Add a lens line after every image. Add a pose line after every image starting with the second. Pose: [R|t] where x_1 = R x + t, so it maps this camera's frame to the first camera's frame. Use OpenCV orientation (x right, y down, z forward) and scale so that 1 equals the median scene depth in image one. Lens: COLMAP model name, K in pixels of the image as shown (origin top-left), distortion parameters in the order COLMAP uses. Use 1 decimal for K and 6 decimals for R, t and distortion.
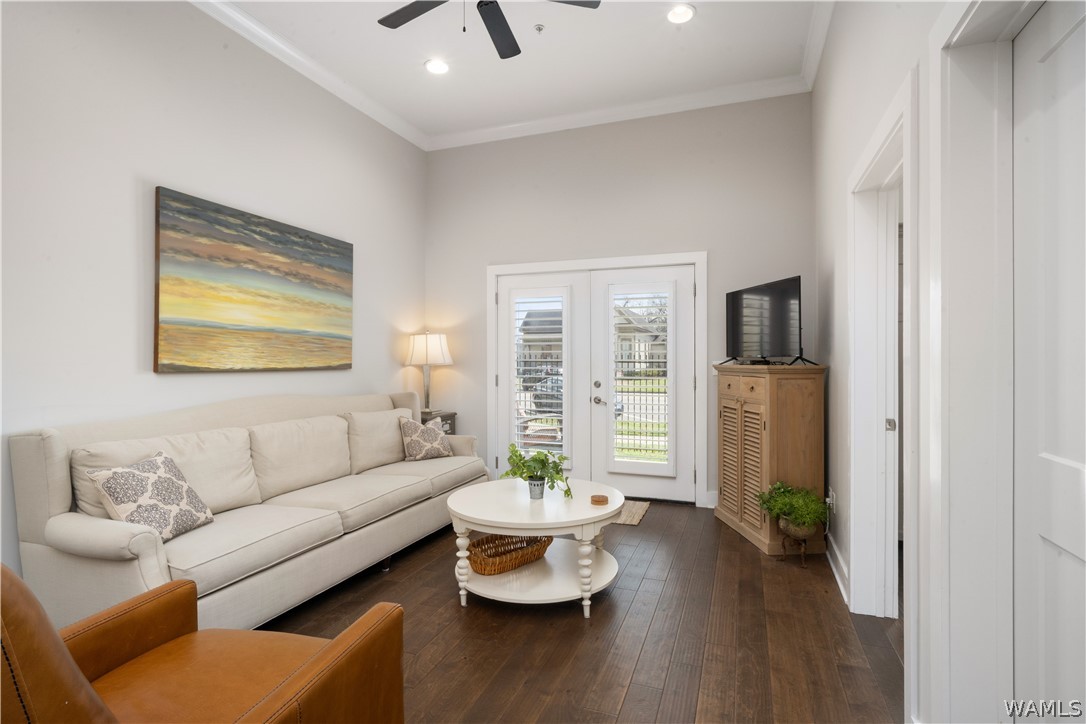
lens RADIAL K [[533.6, 0, 547.1], [0, 533.6, 359.4], [0, 0, 1]] dist [-0.002326, -0.000167]
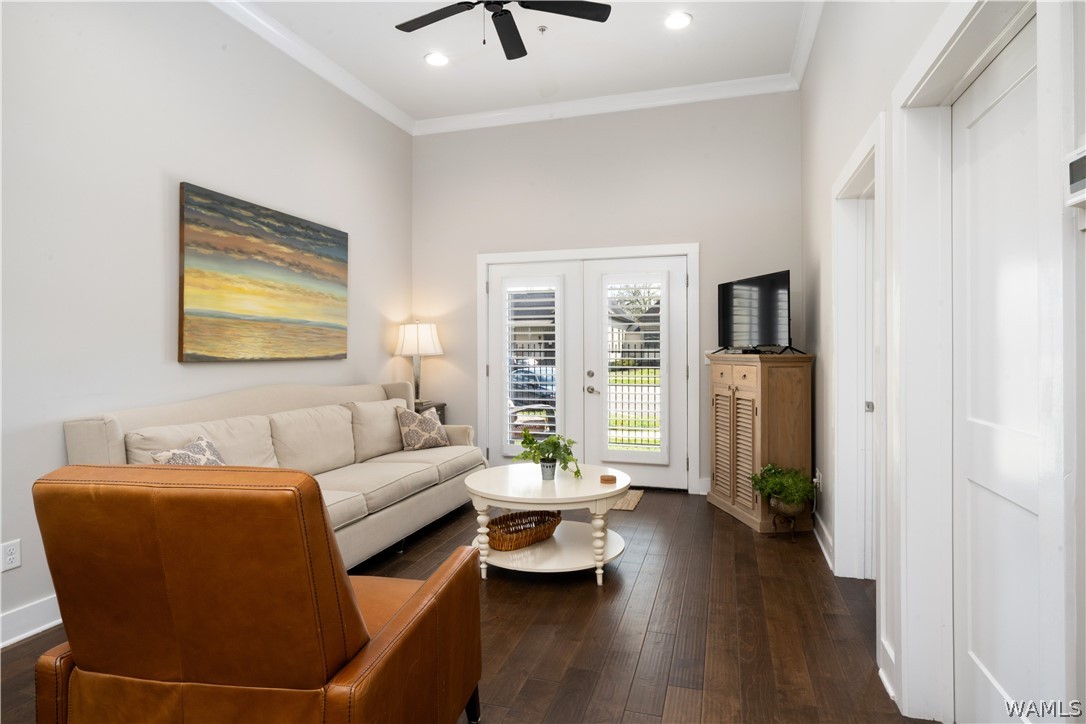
lens RADIAL K [[597.7, 0, 538.0], [0, 597.7, 349.4], [0, 0, 1]] dist [-0.002510, 0.000152]
pose [[0.998714, -0.001275, 0.050673, -0.081943], [0.001261, 0.999999, 0.000310, 0.000343], [-0.050673, -0.000246, 0.998715, -0.156190]]
